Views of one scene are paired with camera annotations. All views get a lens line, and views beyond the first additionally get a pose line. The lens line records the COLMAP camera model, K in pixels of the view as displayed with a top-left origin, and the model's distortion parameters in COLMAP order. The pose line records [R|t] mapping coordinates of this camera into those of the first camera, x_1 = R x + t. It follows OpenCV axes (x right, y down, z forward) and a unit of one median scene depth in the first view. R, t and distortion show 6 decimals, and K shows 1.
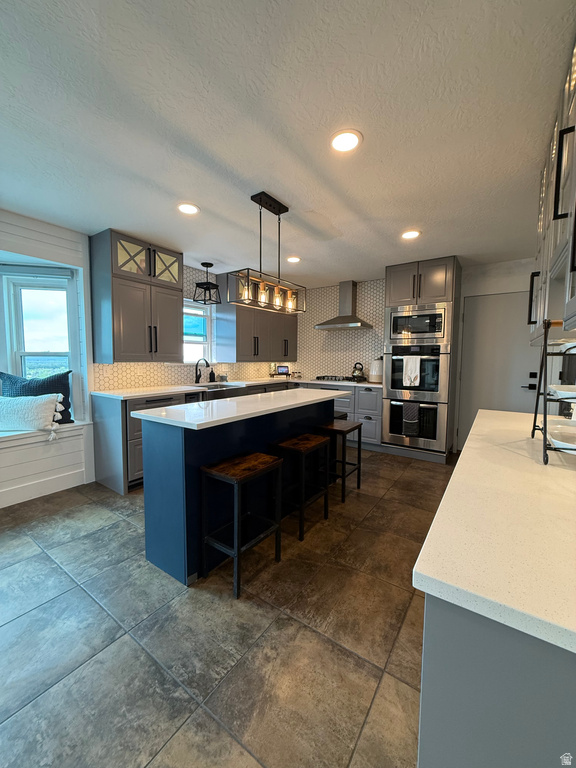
lens RADIAL K [[305.0, 0, 288.1], [0, 305.0, 381.2], [0, 0, 1]] dist [-0.004009, 0.000843]
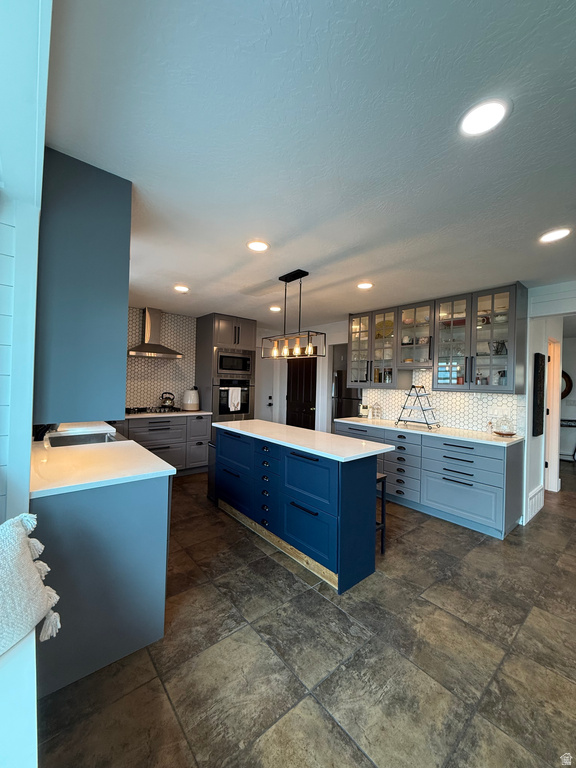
lens RADIAL K [[305.0, 0, 286.5], [0, 305.0, 382.8], [0, 0, 1]] dist [-0.004009, 0.000843]
pose [[0.269937, -0.005034, 0.962865, -0.994606], [0.047916, 0.998818, -0.008212, -0.102987], [-0.961685, 0.048354, 0.269859, 0.551078]]
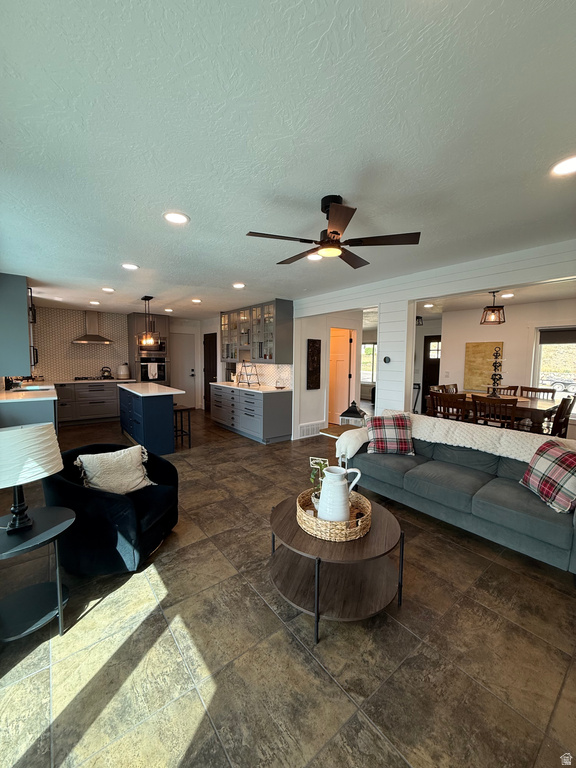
lens RADIAL K [[305.0, 0, 287.8], [0, 305.0, 380.2], [0, 0, 1]] dist [-0.004009, 0.000843]
pose [[0.293766, -0.074633, 0.952959, -1.479548], [0.061142, 0.996373, 0.059185, -0.045978], [-0.953920, 0.040879, 0.297263, -0.467017]]
